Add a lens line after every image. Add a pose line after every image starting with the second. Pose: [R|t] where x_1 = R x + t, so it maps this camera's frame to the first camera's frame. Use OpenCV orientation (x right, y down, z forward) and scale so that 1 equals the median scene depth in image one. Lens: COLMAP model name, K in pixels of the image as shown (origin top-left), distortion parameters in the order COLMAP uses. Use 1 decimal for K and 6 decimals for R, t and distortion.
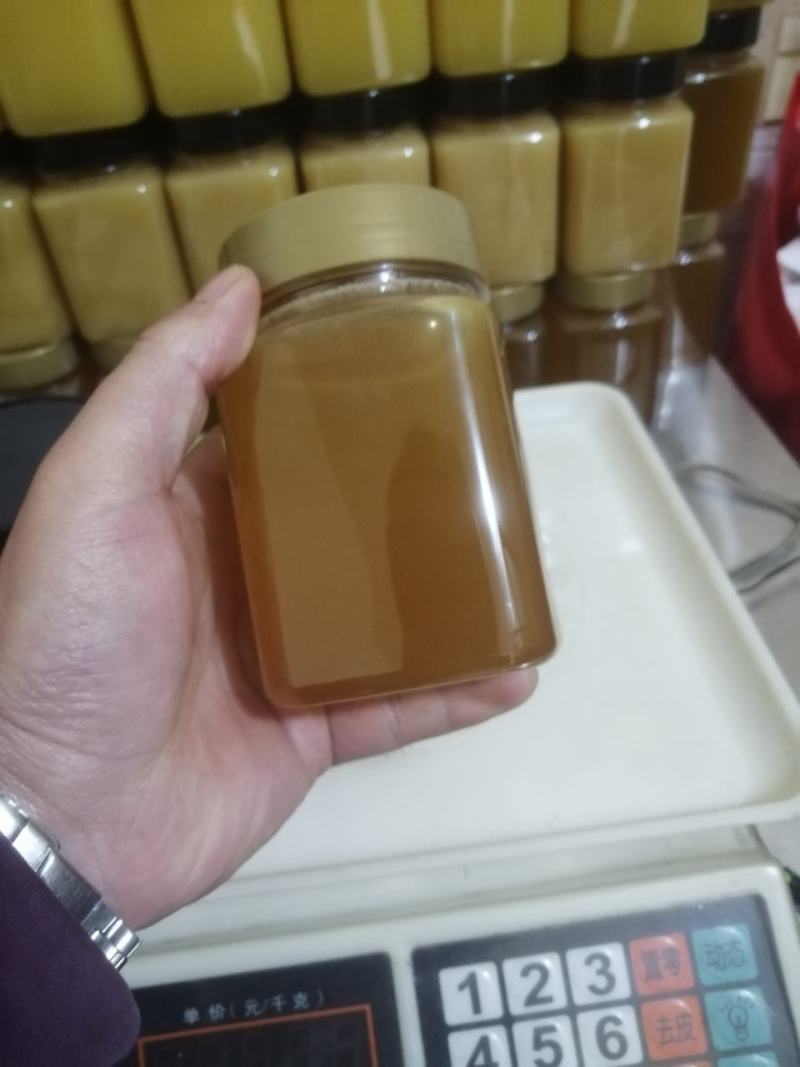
lens RADIAL K [[827.0, 0, 400.0], [0, 827.0, 533.5], [0, 0, 1]] dist [-0.067724, 0.071556]
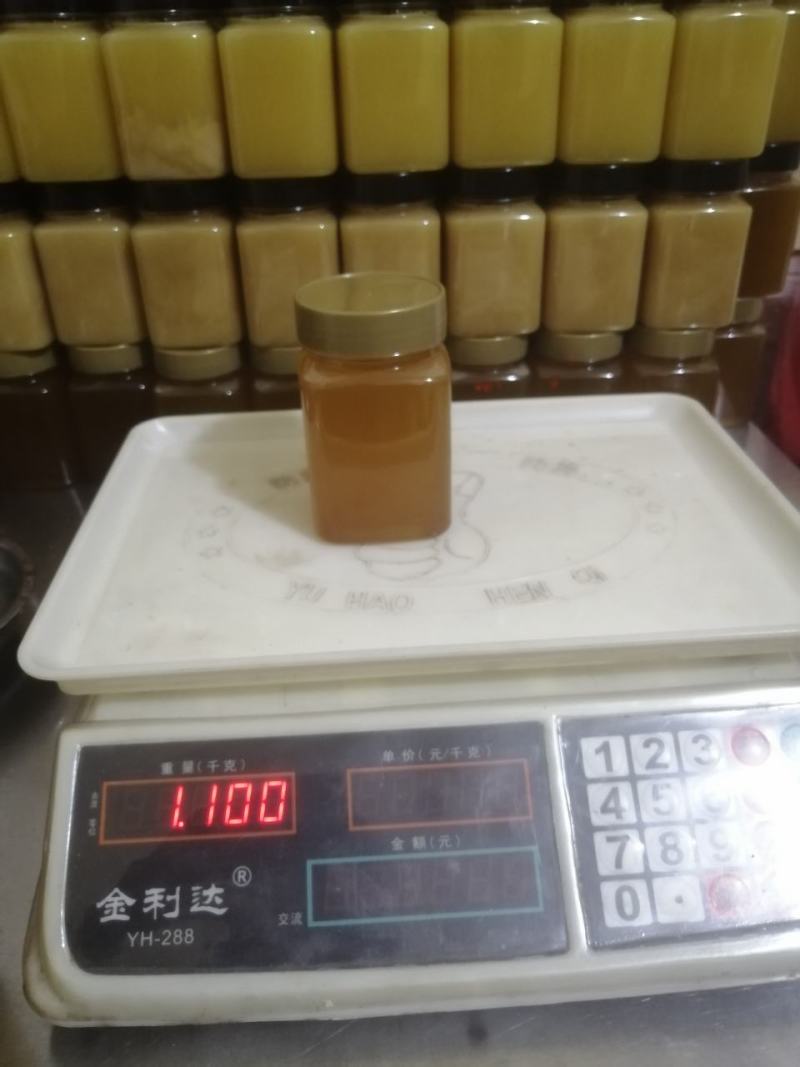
lens RADIAL K [[827.0, 0, 400.0], [0, 827.0, 533.5], [0, 0, 1]] dist [-0.067724, 0.071556]
pose [[0.996558, 0.082307, -0.009905, -0.252680], [-0.082807, 0.982605, -0.166227, 0.457708], [-0.003949, 0.166475, 0.986038, -0.341524]]
